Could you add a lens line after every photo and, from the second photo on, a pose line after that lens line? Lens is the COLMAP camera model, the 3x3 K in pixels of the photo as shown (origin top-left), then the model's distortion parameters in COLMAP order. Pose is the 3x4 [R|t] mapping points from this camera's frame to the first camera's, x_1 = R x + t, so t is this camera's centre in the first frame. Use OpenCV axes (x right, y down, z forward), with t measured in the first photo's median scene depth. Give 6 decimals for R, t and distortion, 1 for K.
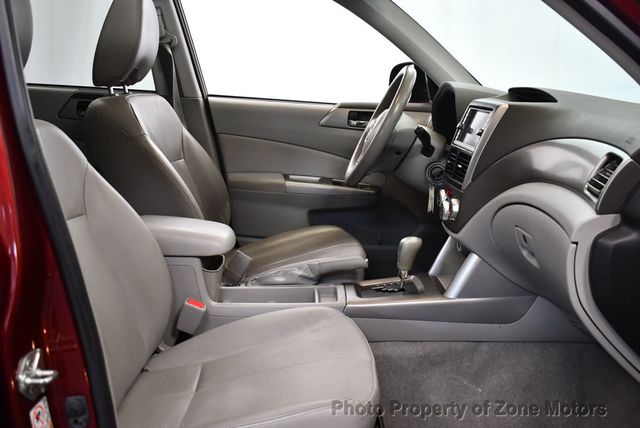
lens RADIAL K [[647.1, 0, 320.0], [0, 647.1, 214.0], [0, 0, 1]] dist [-0.099603, 0.011659]
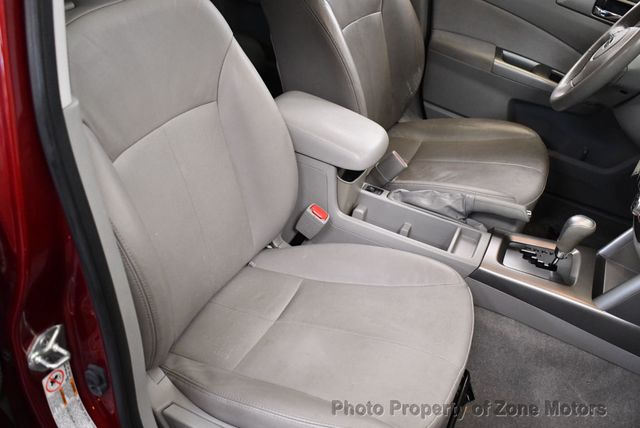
lens RADIAL K [[647.1, 0, 320.0], [0, 647.1, 214.0], [0, 0, 1]] dist [-0.099603, 0.011659]
pose [[0.895965, 0.340113, -0.285605, 0.072377], [-0.215105, 0.894933, 0.390929, -0.215582], [0.388557, -0.288823, 0.874988, 0.182477]]
